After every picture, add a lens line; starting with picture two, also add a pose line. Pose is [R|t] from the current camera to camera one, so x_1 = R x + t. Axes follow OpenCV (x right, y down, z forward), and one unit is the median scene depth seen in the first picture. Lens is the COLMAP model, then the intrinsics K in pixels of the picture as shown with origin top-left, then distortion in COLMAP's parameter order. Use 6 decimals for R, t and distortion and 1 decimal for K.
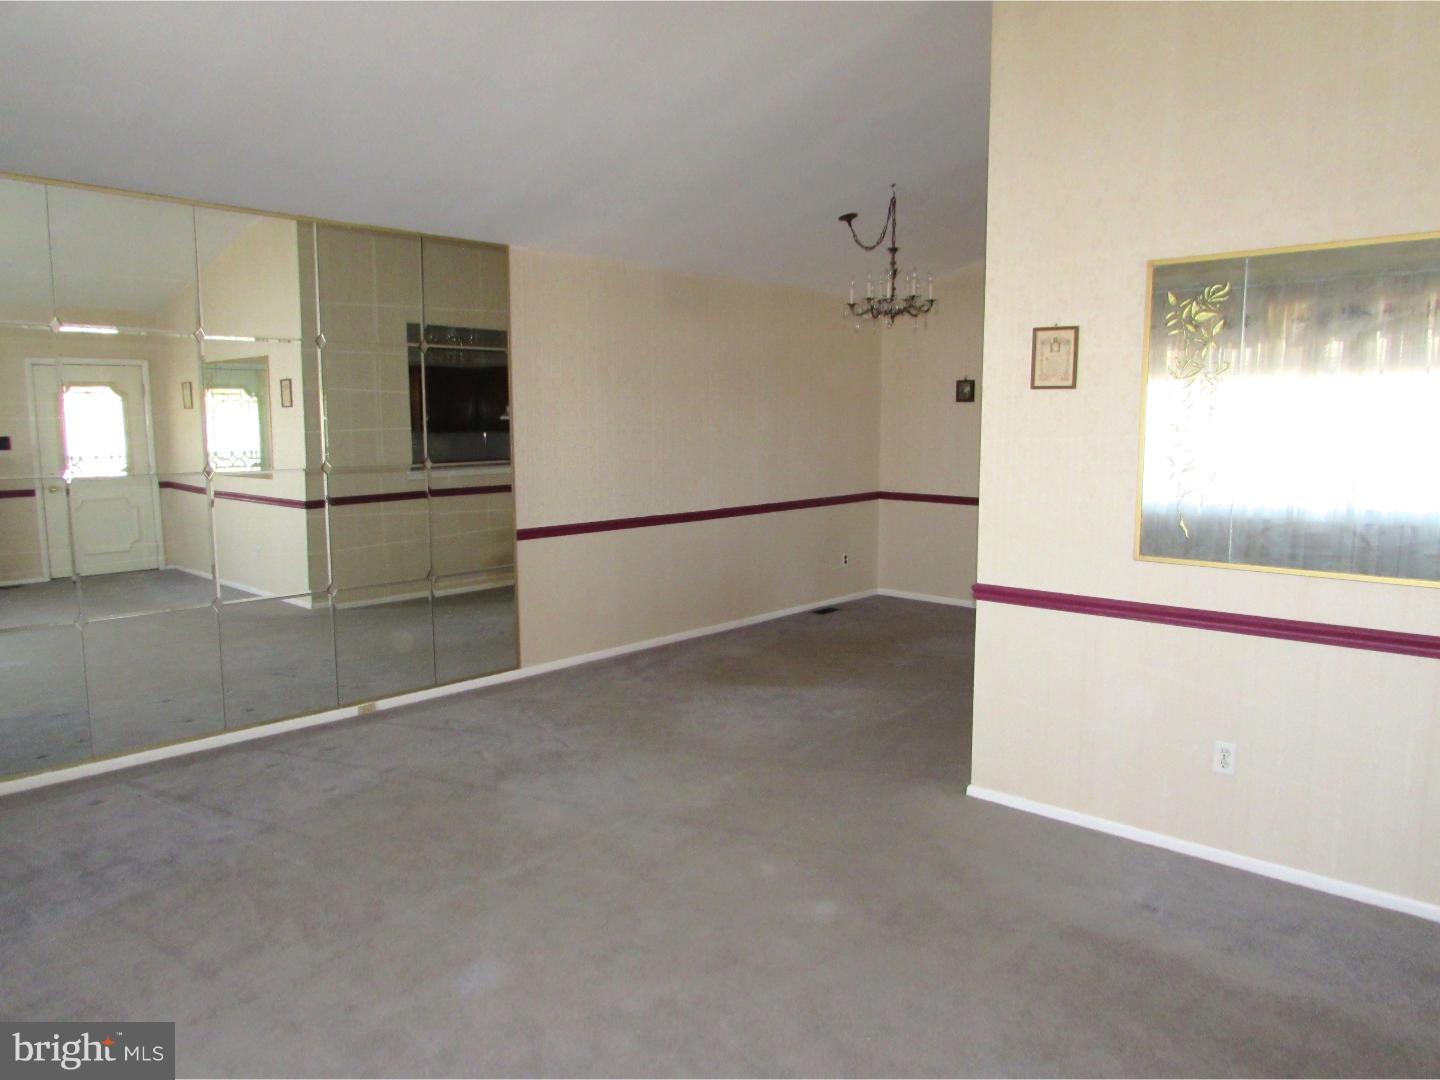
lens RADIAL K [[1008.0, 0, 720.0], [0, 1008.0, 540.0], [0, 0, 1]] dist [-0.035960, -0.000338]
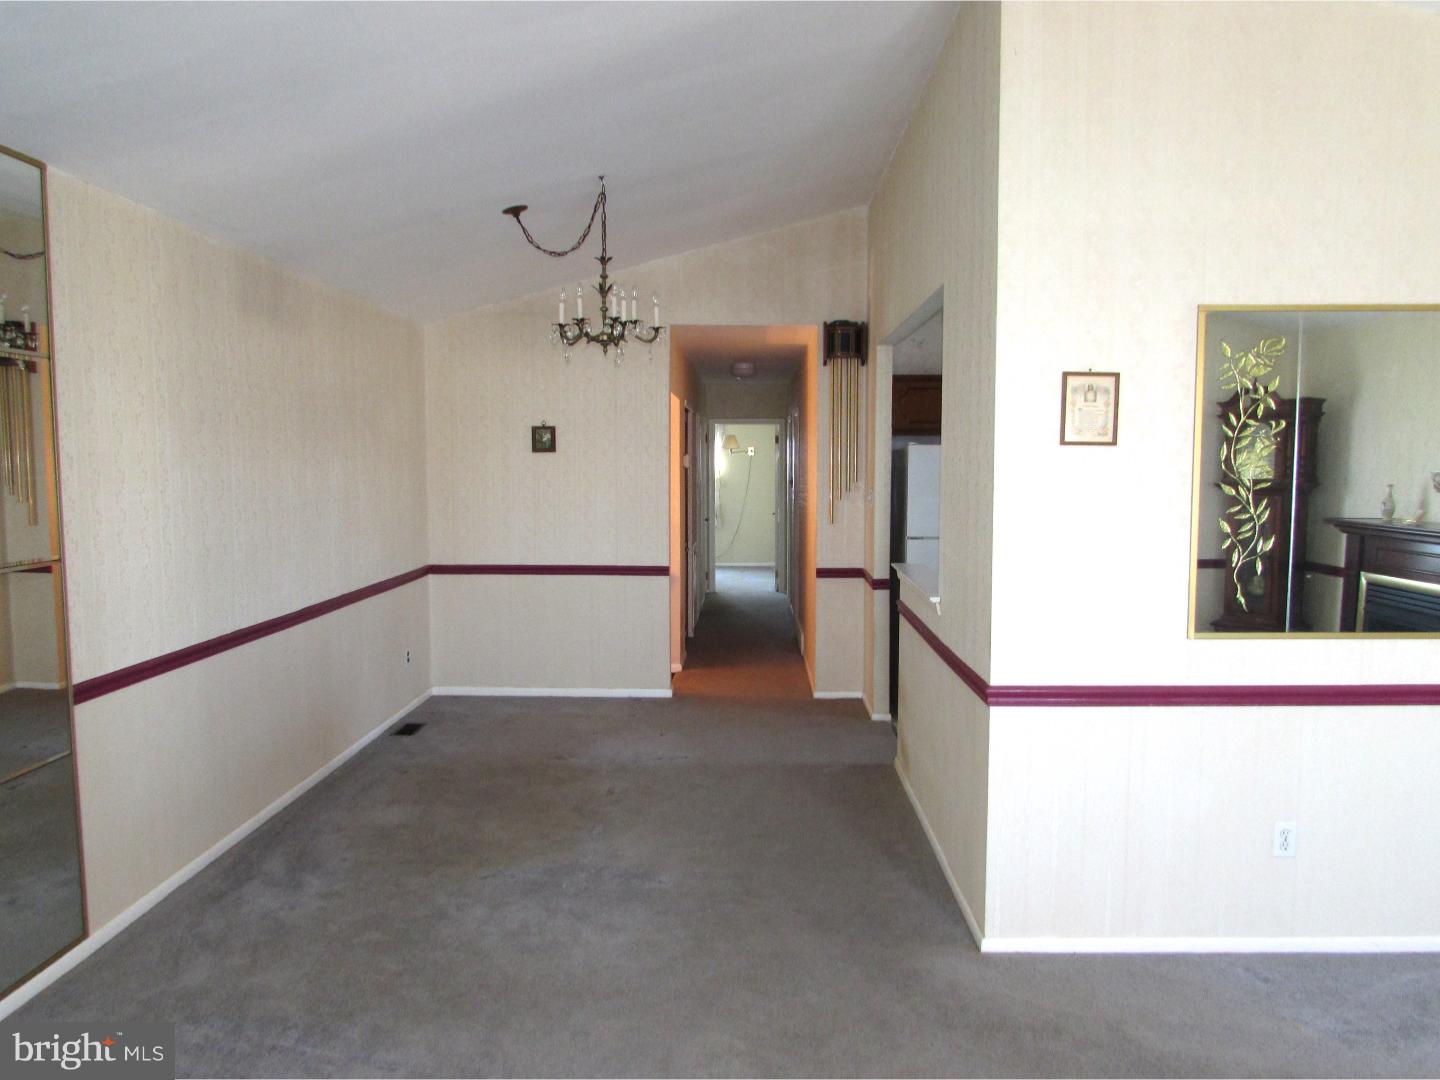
lens RADIAL K [[1047.0, 0, 720.0], [0, 1047.0, 540.0], [0, 0, 1]] dist [-0.029428, 0.003879]
pose [[0.750807, -0.047663, 0.658799, -0.454723], [0.079345, 0.996679, -0.018318, -0.075198], [-0.655738, 0.066026, 0.752096, 0.517819]]
